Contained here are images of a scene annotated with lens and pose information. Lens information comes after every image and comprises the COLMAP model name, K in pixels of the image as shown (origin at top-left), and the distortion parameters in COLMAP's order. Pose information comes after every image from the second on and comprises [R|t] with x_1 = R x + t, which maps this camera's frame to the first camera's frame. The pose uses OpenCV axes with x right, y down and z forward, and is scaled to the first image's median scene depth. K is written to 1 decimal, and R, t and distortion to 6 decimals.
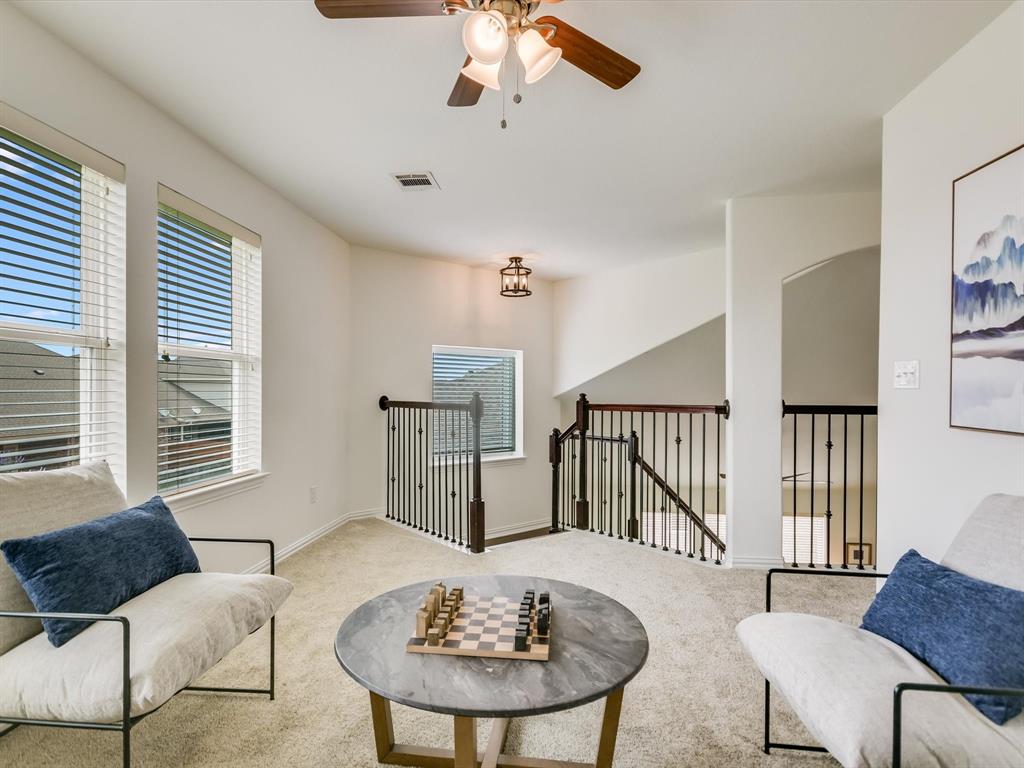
lens RADIAL K [[562.3, 0, 511.4], [0, 562.3, 389.2], [0, 0, 1]] dist [-0.003407, 0.003035]
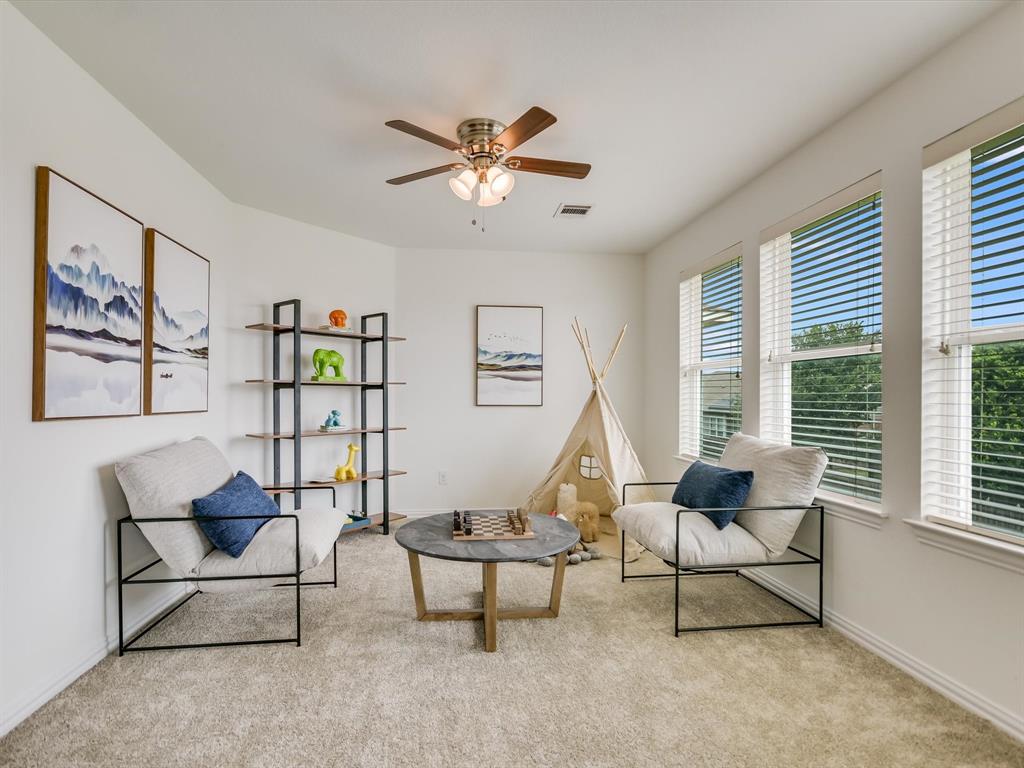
lens RADIAL K [[562.3, 0, 511.6], [0, 562.3, 390.7], [0, 0, 1]] dist [-0.003407, 0.003035]
pose [[-0.978473, -0.010195, -0.206121, 0.214999], [-0.007640, 0.999884, -0.013191, 0.026200], [0.206232, -0.011332, -0.978438, 2.320817]]
